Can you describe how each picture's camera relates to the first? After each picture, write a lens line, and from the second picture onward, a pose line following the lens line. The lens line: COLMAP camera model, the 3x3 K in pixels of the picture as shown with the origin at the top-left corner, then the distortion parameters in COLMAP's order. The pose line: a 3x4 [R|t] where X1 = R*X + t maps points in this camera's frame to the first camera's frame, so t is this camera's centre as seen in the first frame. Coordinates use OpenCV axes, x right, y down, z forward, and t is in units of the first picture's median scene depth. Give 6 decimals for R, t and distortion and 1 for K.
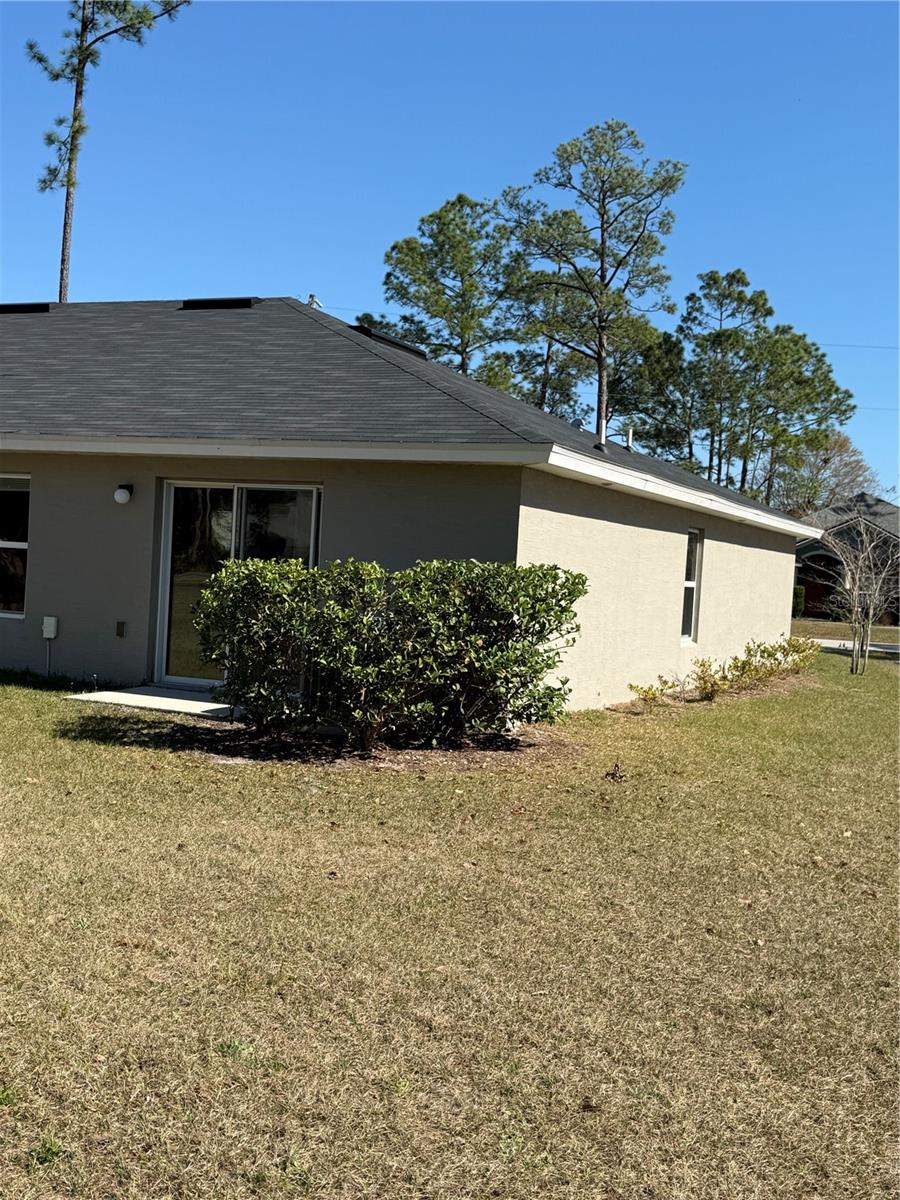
lens RADIAL K [[1323.9, 0, 450.0], [0, 1323.9, 600.0], [0, 0, 1]] dist [0.075401, -0.012462]
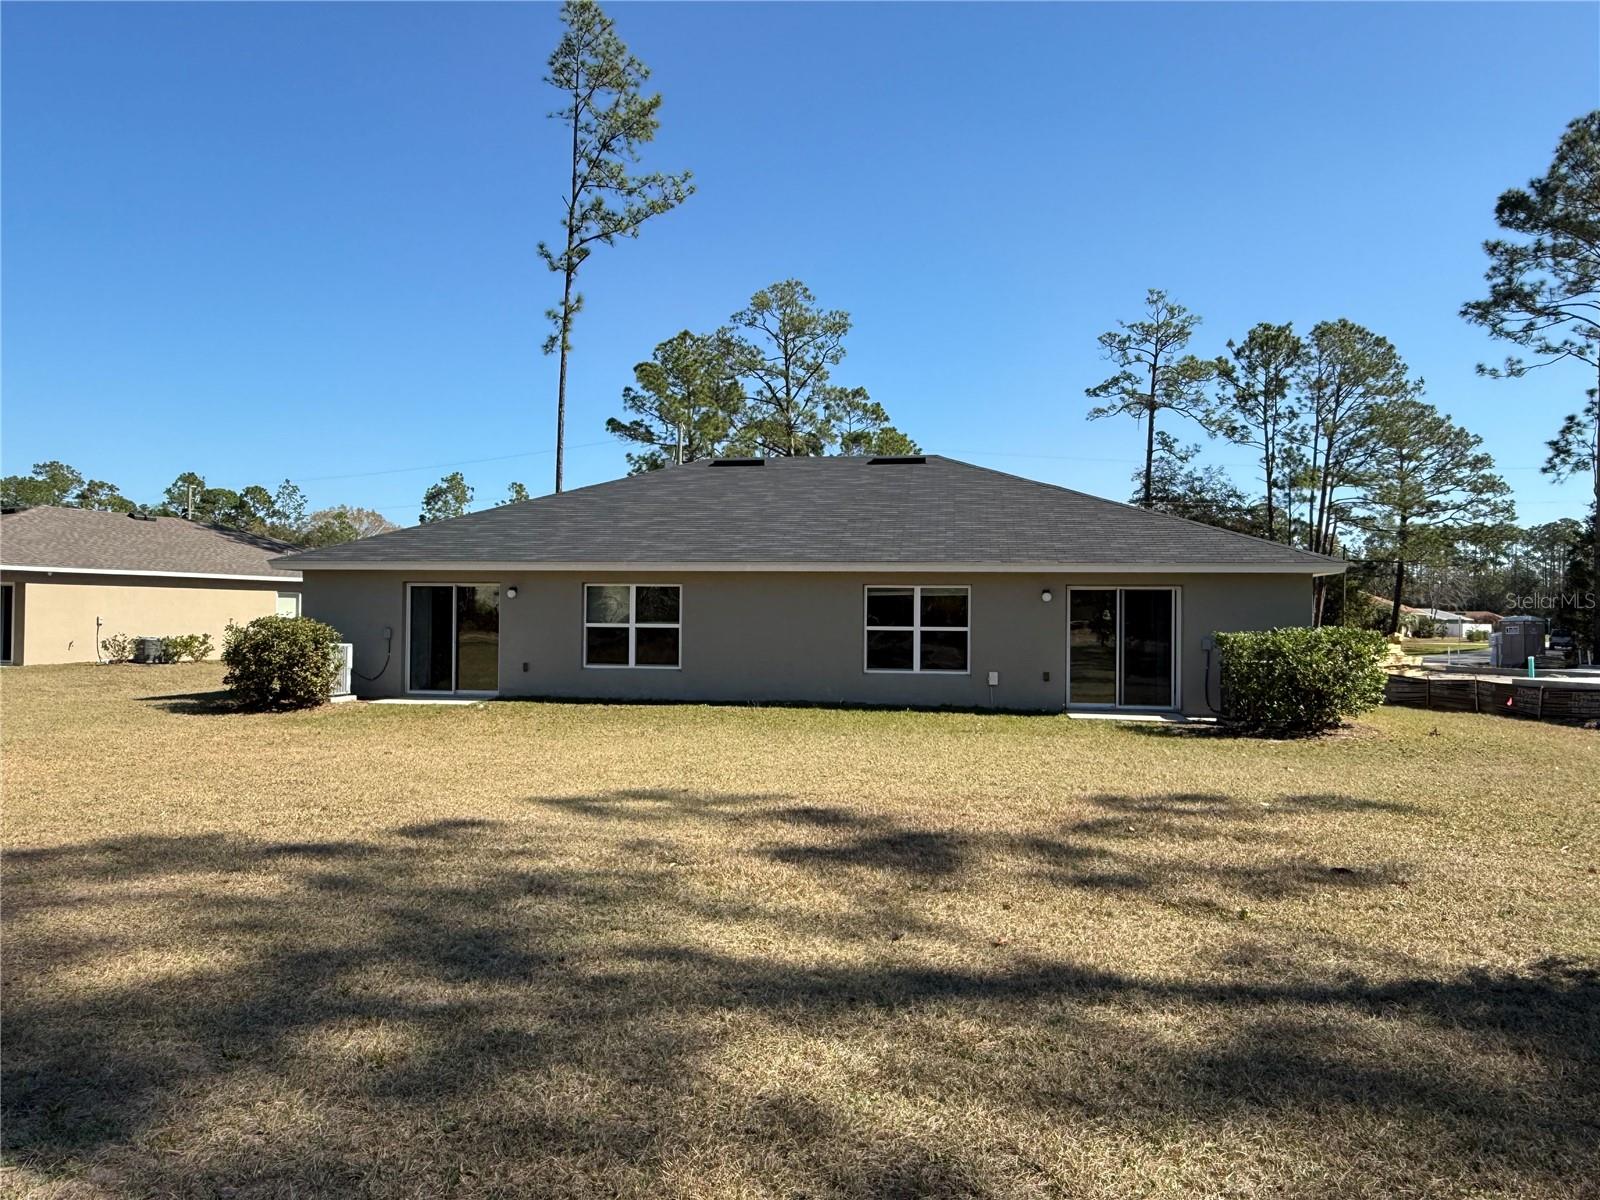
lens RADIAL K [[1124.8, 0, 793.9], [0, 1124.8, 595.2], [0, 0, 1]] dist [0.028825, -0.000286]
pose [[0.955439, -0.047387, 0.291361, -0.219713], [0.058033, 0.997922, -0.028003, -0.013514], [-0.289428, 0.043663, 0.956203, -0.059366]]
